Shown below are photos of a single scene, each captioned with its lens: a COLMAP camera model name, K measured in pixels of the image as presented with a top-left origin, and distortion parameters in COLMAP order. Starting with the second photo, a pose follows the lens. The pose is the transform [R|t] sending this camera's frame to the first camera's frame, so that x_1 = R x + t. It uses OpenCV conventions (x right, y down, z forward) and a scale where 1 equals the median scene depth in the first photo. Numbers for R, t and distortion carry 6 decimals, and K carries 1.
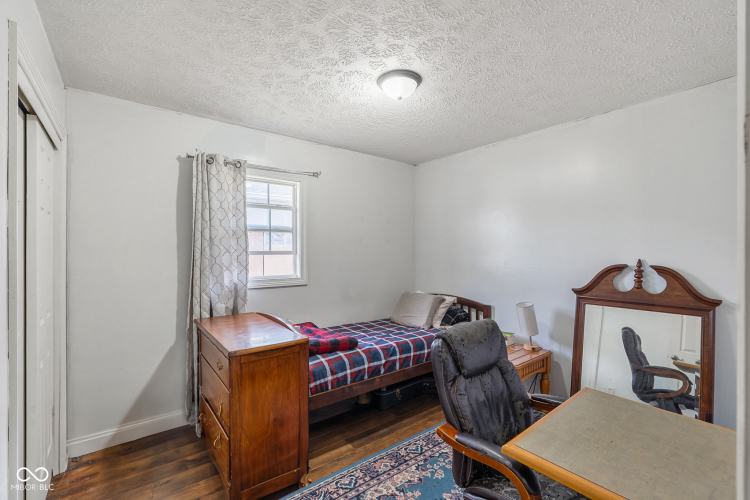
lens RADIAL K [[329.0, 0, 376.9], [0, 329.0, 245.1], [0, 0, 1]] dist [0.001564, 0.000237]
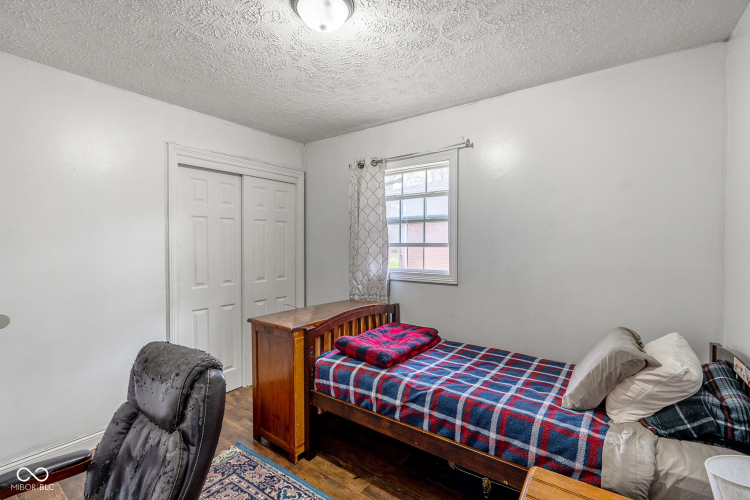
lens RADIAL K [[329.0, 0, 376.9], [0, 329.0, 245.1], [0, 0, 1]] dist [0.001564, 0.000237]
pose [[0.280794, 0.003519, -0.959762, 0.586498], [0.021280, 0.999725, 0.009892, 0.013024], [0.959532, -0.023202, 0.280642, 0.674714]]
